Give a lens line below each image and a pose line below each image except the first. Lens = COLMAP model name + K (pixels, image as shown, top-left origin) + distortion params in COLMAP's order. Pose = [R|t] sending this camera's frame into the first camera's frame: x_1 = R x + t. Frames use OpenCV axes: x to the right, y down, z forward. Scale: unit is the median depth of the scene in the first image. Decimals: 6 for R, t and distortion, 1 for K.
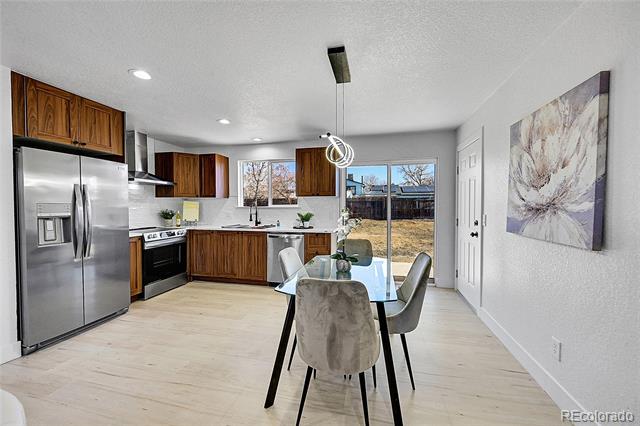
lens RADIAL K [[250.8, 0, 320.1], [0, 250.8, 212.2], [0, 0, 1]] dist [0.000458, 0.000577]
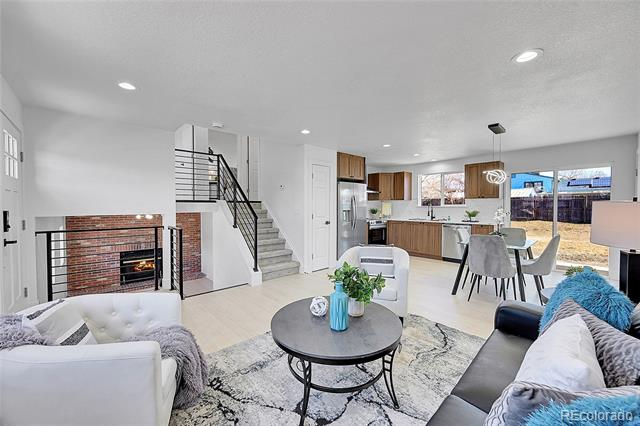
lens RADIAL K [[250.8, 0, 320.3], [0, 250.8, 210.5], [0, 0, 1]] dist [0.000458, 0.000577]
pose [[0.828153, 0.011576, -0.560382, 0.023368], [-0.014740, 0.999891, -0.001129, 0.017232], [0.560308, 0.009195, 0.828233, -0.634850]]
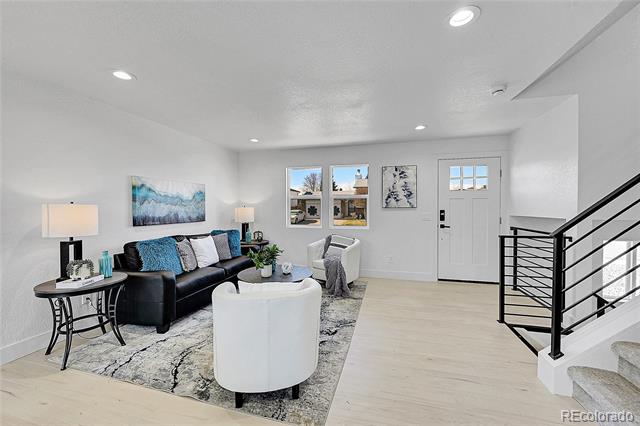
lens RADIAL K [[250.8, 0, 318.9], [0, 250.8, 212.4], [0, 0, 1]] dist [0.000458, 0.000577]
pose [[-0.999193, 0.002378, 0.040101, -0.381302], [0.004092, 0.999079, 0.042710, -0.011245], [-0.039962, 0.042840, -0.998282, 0.559462]]
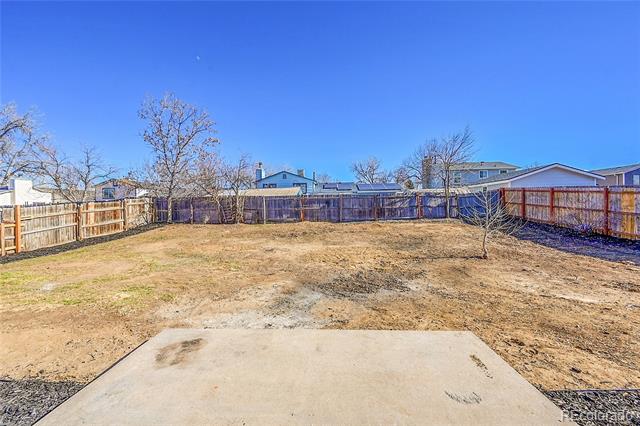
lens RADIAL K [[257.2, 0, 317.5], [0, 257.2, 209.2], [0, 0, 1]] dist [0.000536, 0.000261]
pose [[0.984234, -0.017850, 0.175966, 0.193448], [0.020874, 0.999664, -0.015350, 0.001998], [-0.175633, 0.018781, 0.984277, 1.118100]]
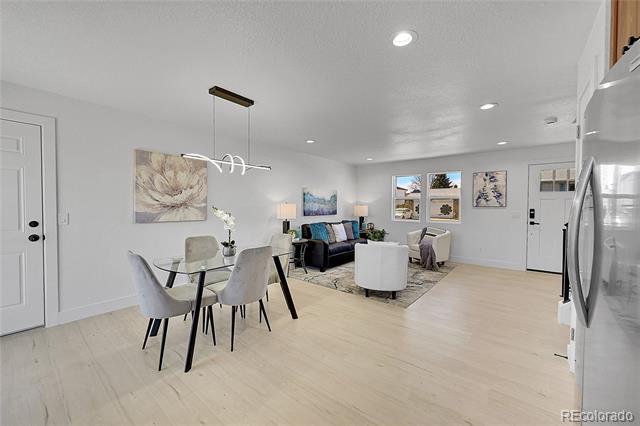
lens RADIAL K [[250.8, 0, 320.0], [0, 250.8, 213.2], [0, 0, 1]] dist [0.000458, 0.000577]
pose [[-0.899134, -0.016208, 0.437374, -0.471384], [0.007079, 0.998645, 0.051560, -0.023156], [-0.437617, 0.049455, -0.897800, 1.039381]]
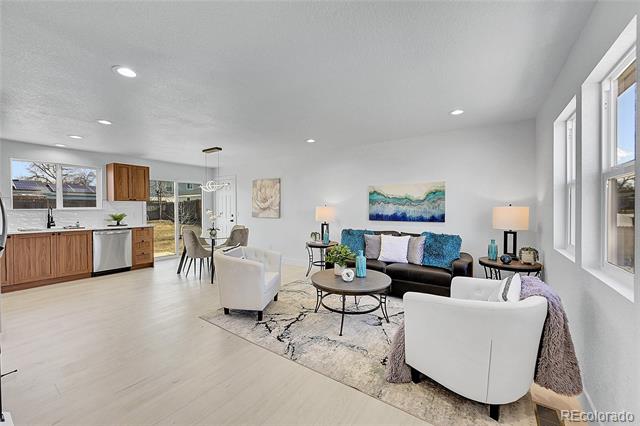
lens RADIAL K [[250.8, 0, 317.8], [0, 250.8, 212.5], [0, 0, 1]] dist [0.000458, 0.000577]
pose [[0.357920, -0.016376, 0.933609, -0.944494], [0.025641, 0.999642, 0.007705, 0.013660], [-0.933400, 0.021181, 0.358211, -0.413455]]
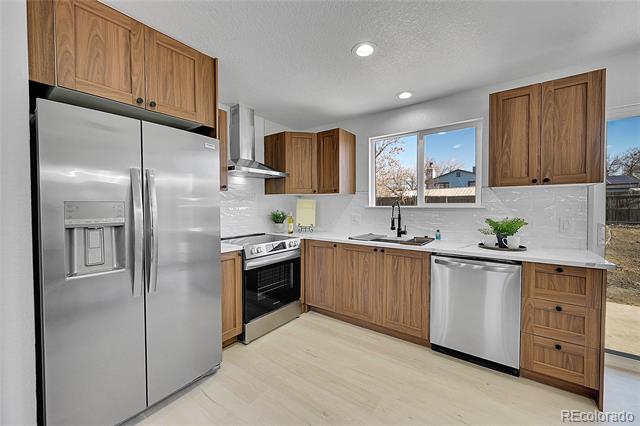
lens RADIAL K [[250.8, 0, 321.2], [0, 250.8, 212.1], [0, 0, 1]] dist [0.000458, 0.000577]
pose [[0.918961, 0.008122, -0.394265, -0.219625], [-0.007459, 0.999967, 0.003214, -0.009942], [0.394278, -0.000013, 0.918991, 0.407996]]
